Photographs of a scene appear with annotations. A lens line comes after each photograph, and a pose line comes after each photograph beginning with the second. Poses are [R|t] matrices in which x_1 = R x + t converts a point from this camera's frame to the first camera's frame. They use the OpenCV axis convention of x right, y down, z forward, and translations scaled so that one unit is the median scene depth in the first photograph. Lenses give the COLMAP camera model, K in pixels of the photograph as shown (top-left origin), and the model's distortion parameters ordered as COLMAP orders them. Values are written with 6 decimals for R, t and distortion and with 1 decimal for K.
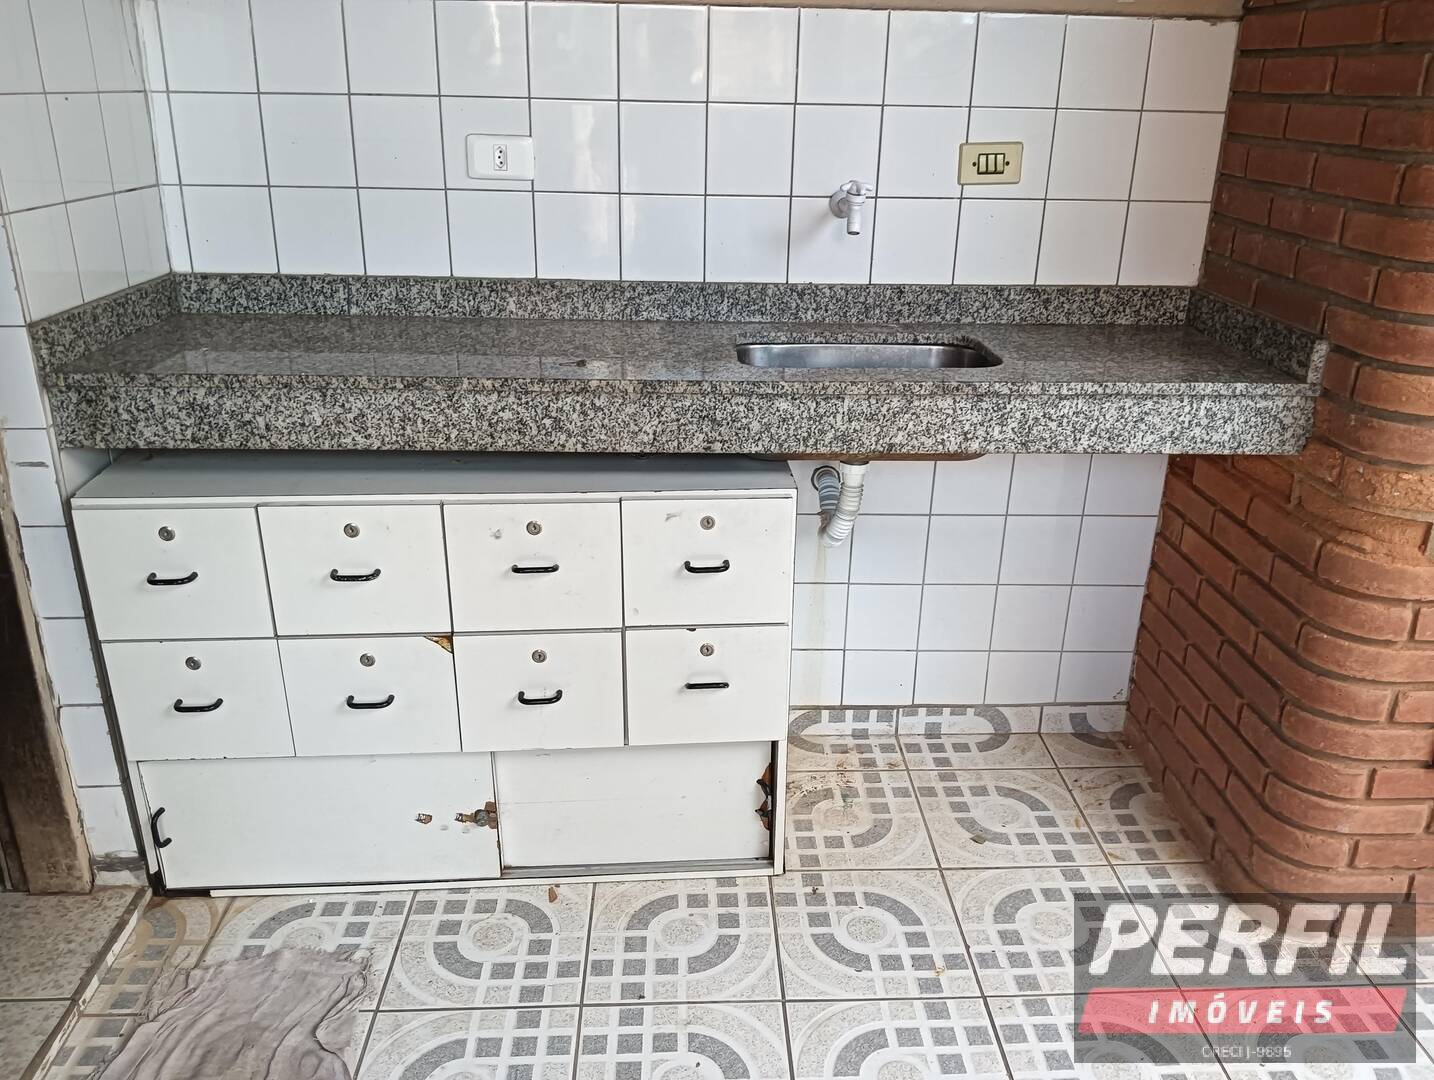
lens RADIAL K [[1139.9, 0, 716.9], [0, 1139.9, 548.6], [0, 0, 1]] dist [0.058231, -0.134728]
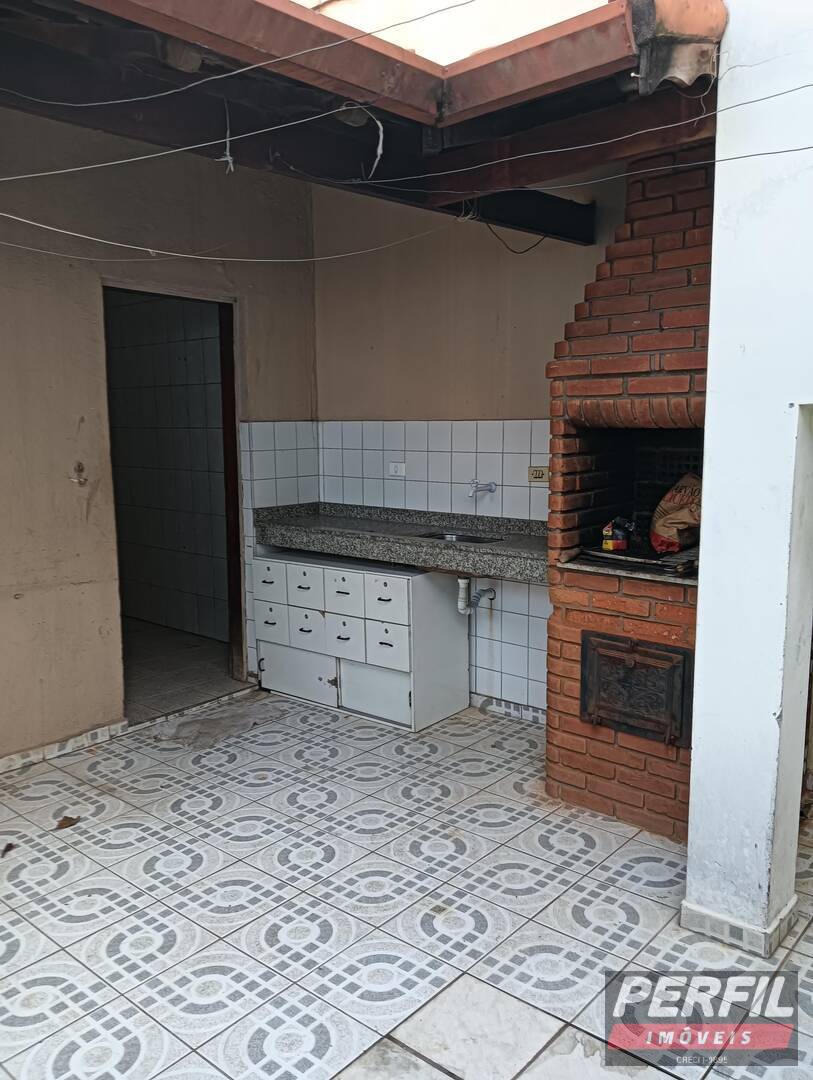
lens RADIAL K [[858.5, 0, 383.9], [0, 858.5, 533.0], [0, 0, 1]] dist [0.058231, -0.134728]
pose [[0.712576, 0.067965, -0.698296, 1.404382], [-0.240630, 0.958602, -0.152250, 0.173491], [0.659039, 0.276521, 0.699431, -0.559351]]
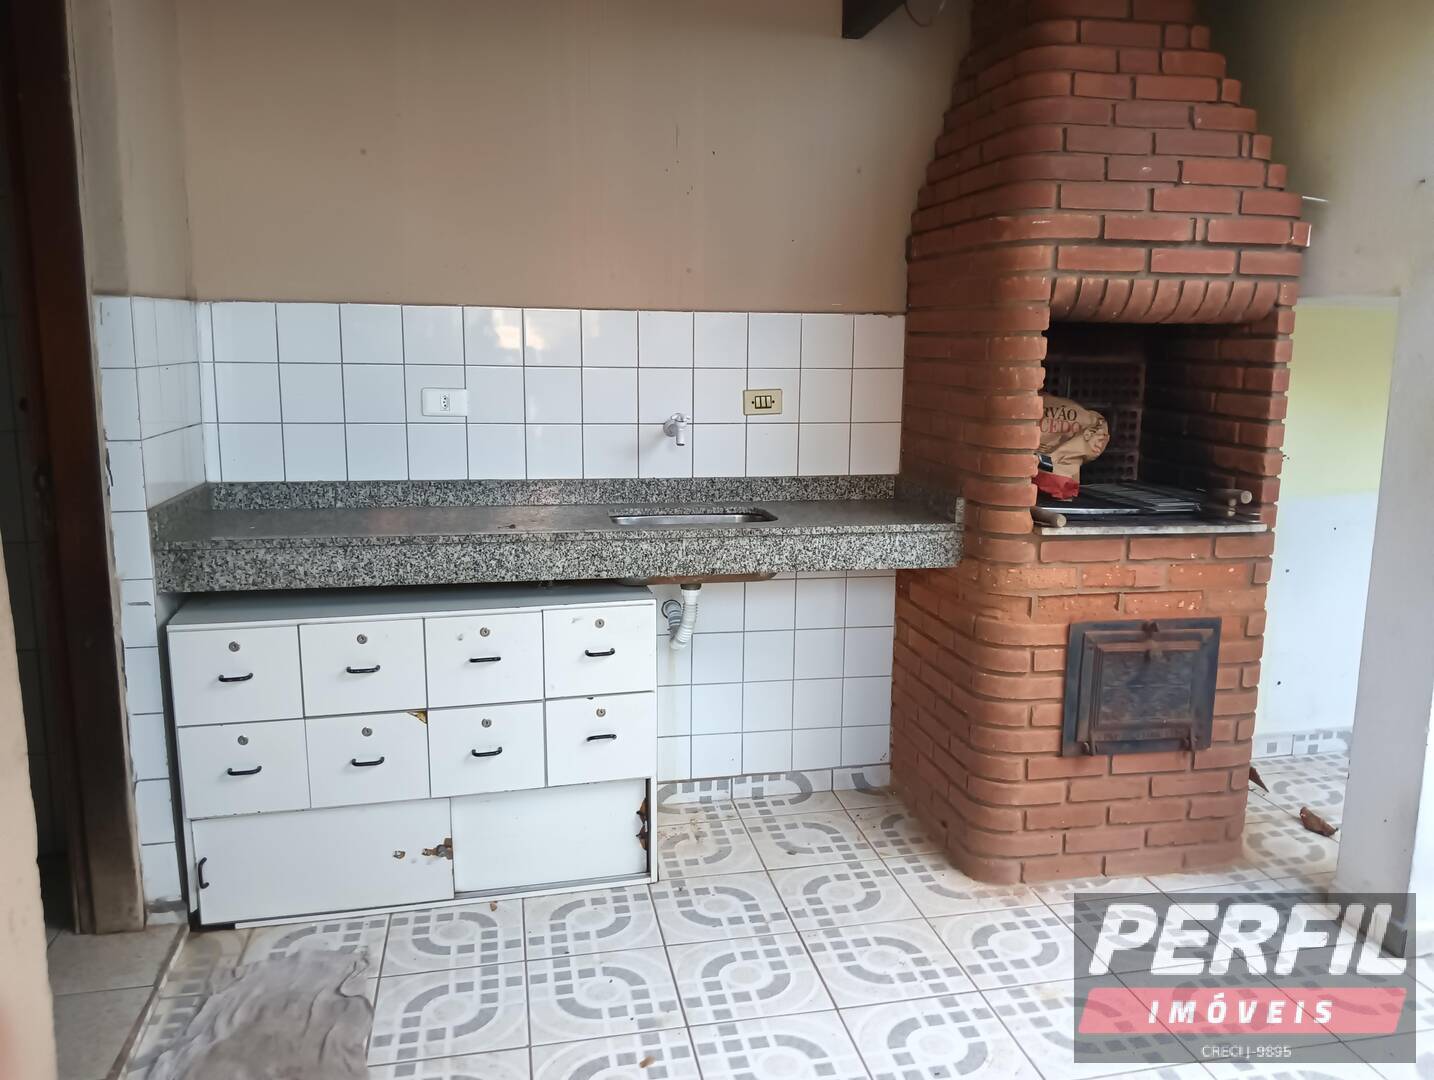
lens RADIAL K [[1139.9, 0, 724.9], [0, 1139.9, 540.9], [0, 0, 1]] dist [0.058231, -0.134728]
pose [[0.986394, -0.035385, 0.160543, -0.076006], [0.067732, 0.977299, -0.200745, 0.171037], [-0.149795, 0.208887, 0.966399, -0.491293]]
